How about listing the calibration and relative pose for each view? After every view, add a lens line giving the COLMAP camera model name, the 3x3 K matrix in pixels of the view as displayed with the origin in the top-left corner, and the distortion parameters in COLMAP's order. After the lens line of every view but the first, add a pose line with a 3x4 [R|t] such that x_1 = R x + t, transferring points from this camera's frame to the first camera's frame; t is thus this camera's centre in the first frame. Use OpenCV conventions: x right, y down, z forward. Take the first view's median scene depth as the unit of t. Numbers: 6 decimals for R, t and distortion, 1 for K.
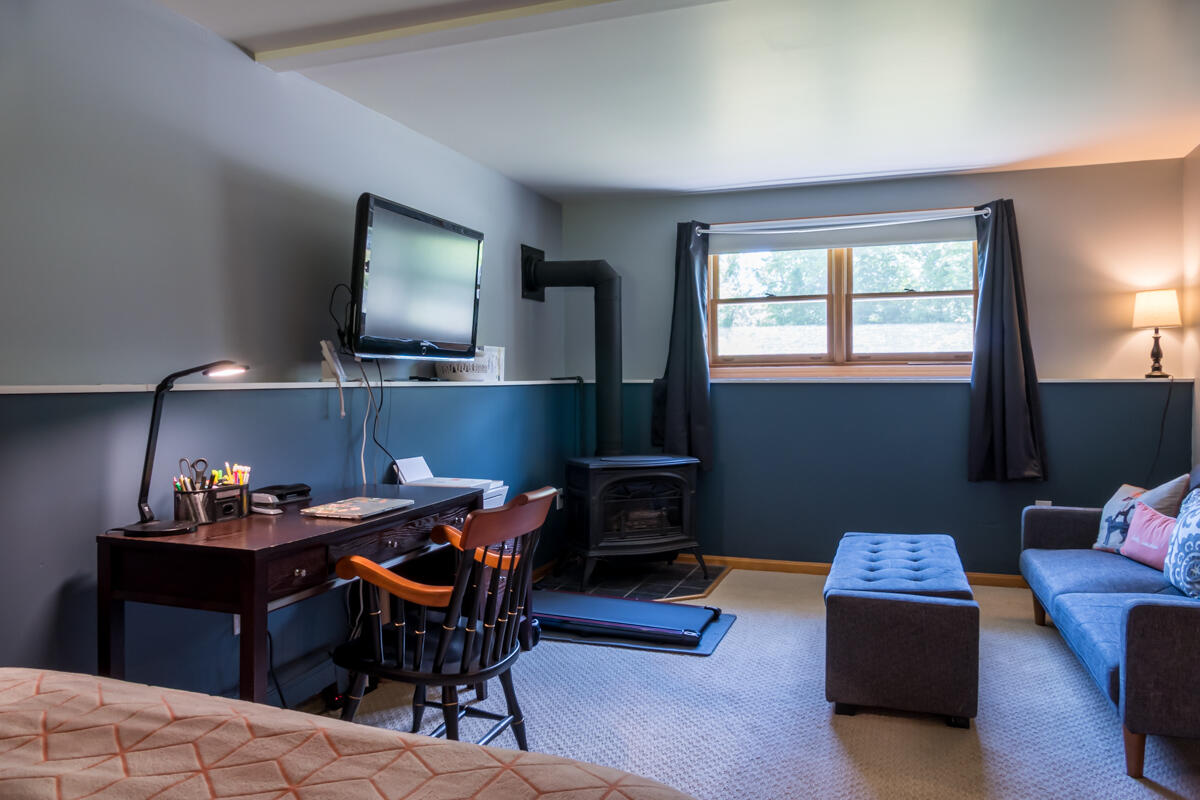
lens RADIAL K [[845.6, 0, 600.0], [0, 845.6, 400.0], [0, 0, 1]] dist [0.000819, 0.000771]
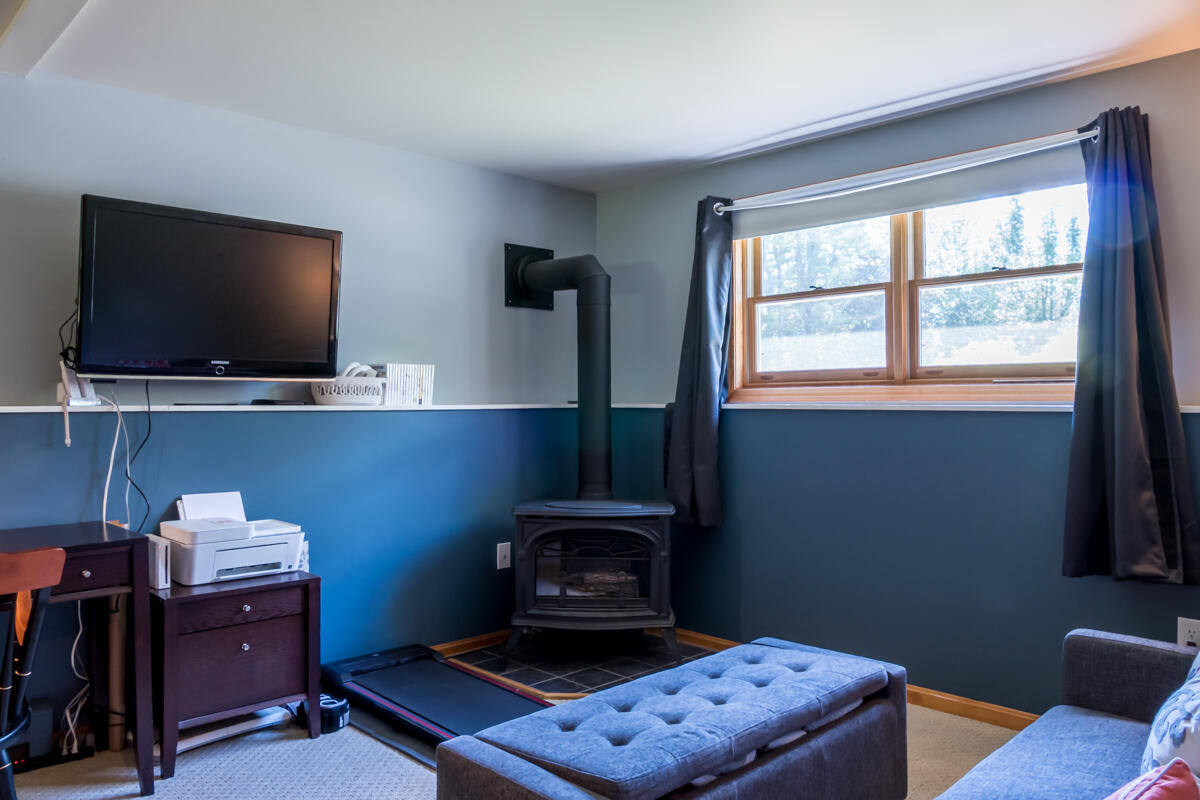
lens RADIAL K [[872.3, 0, 598.7], [0, 872.3, 400.2], [0, 0, 1]] dist [-0.009564, -0.002594]
pose [[0.900401, 0.003348, -0.435048, 0.372535], [-0.014131, 0.999668, -0.021553, -0.009583], [0.434831, 0.025554, 0.900149, 0.258720]]
